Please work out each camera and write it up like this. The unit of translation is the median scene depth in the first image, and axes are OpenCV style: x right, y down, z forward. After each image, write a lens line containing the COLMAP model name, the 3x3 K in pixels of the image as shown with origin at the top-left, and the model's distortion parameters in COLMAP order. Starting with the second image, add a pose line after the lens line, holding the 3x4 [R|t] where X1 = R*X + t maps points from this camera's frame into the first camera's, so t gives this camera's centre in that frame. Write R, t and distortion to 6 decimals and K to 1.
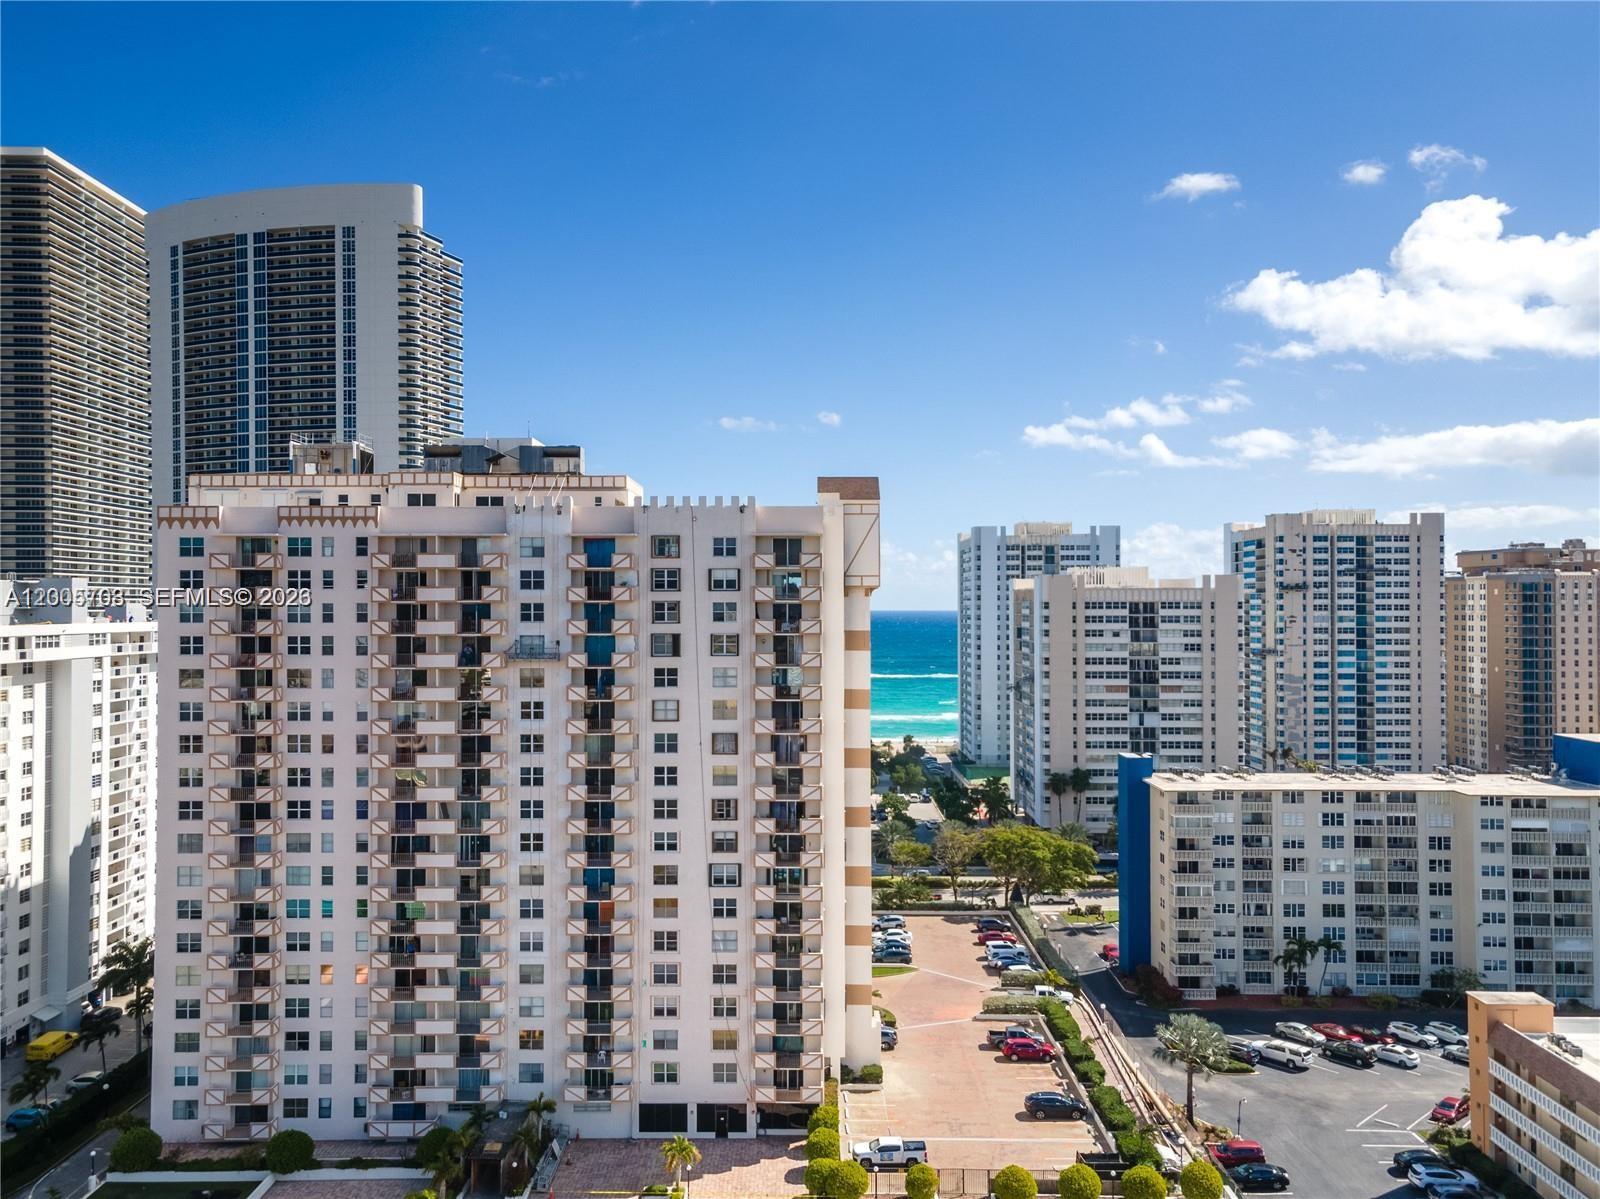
lens RADIAL K [[1285.3, 0, 809.8], [0, 1285.3, 603.3], [0, 0, 1]] dist [0.032465, 0.018298]
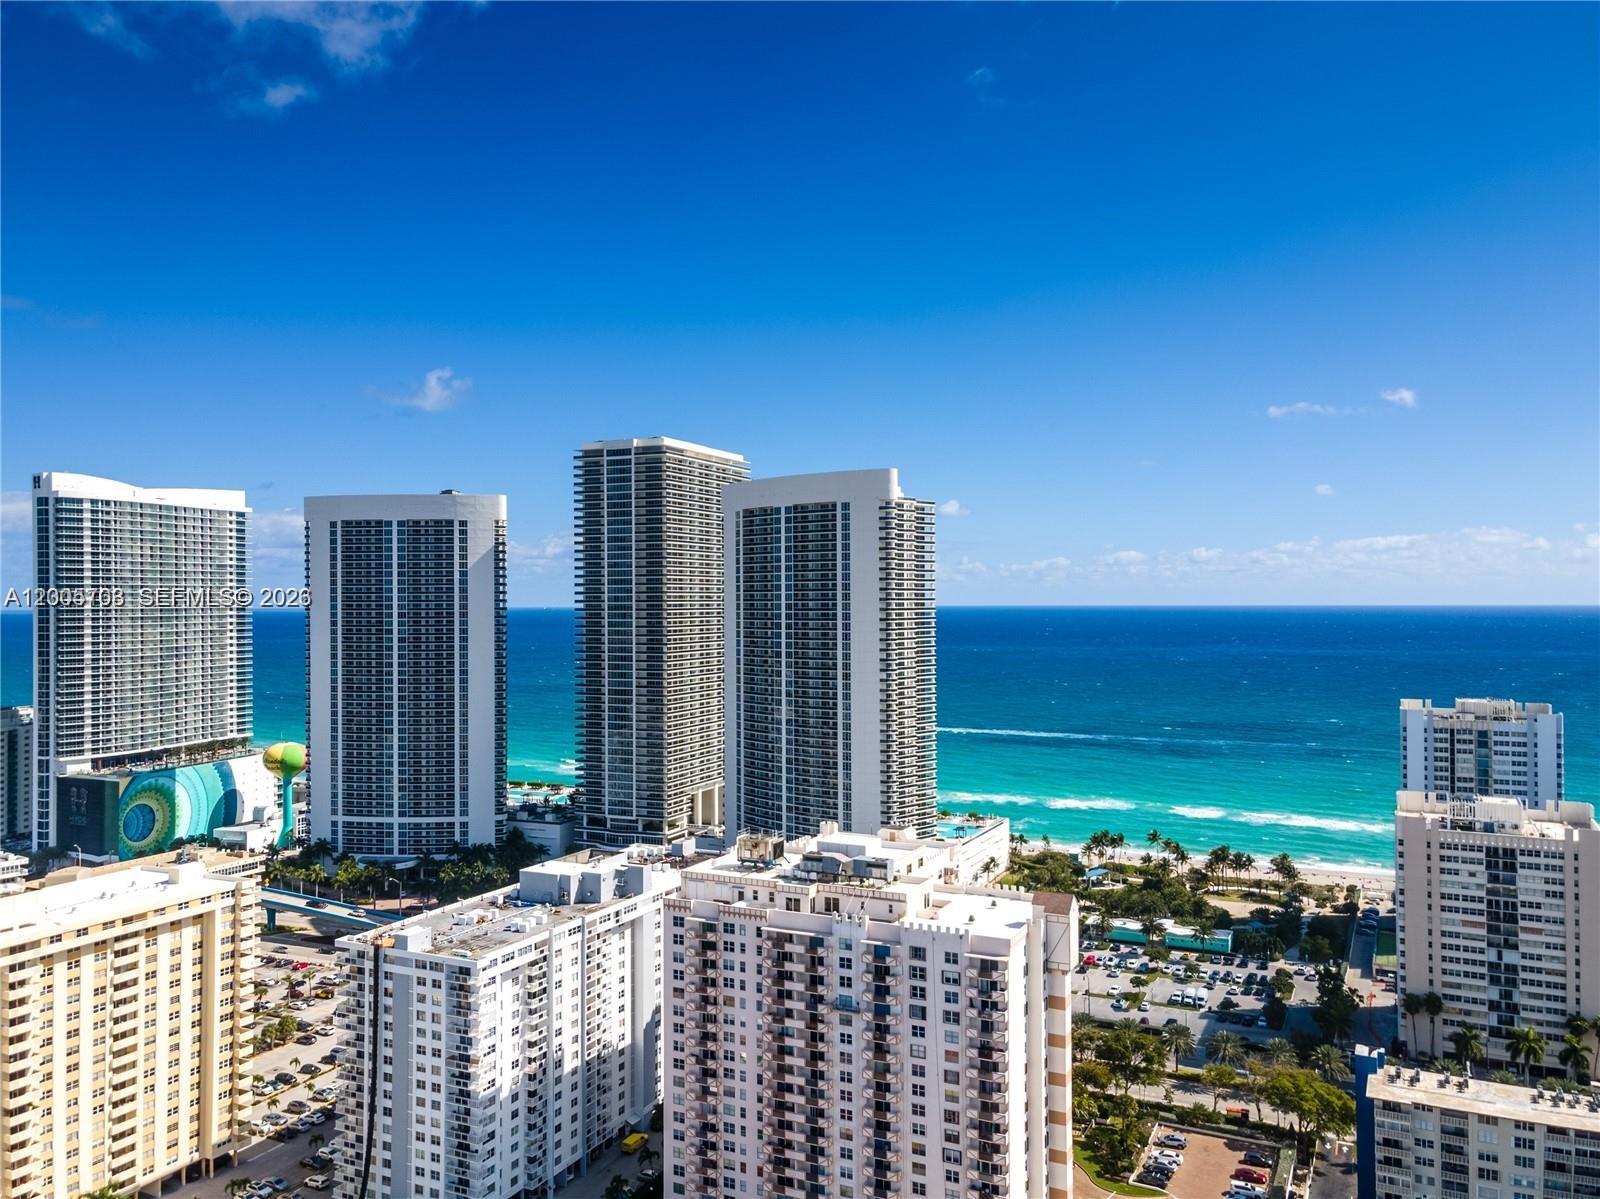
lens RADIAL K [[1285.3, 0, 799.5], [0, 1285.3, 599.9], [0, 0, 1]] dist [0.032465, 0.018298]
pose [[0.896568, 0.004058, -0.442887, 0.492995], [0.003815, 0.999850, 0.016883, -0.534891], [0.442889, -0.016826, 0.896419, -0.570521]]
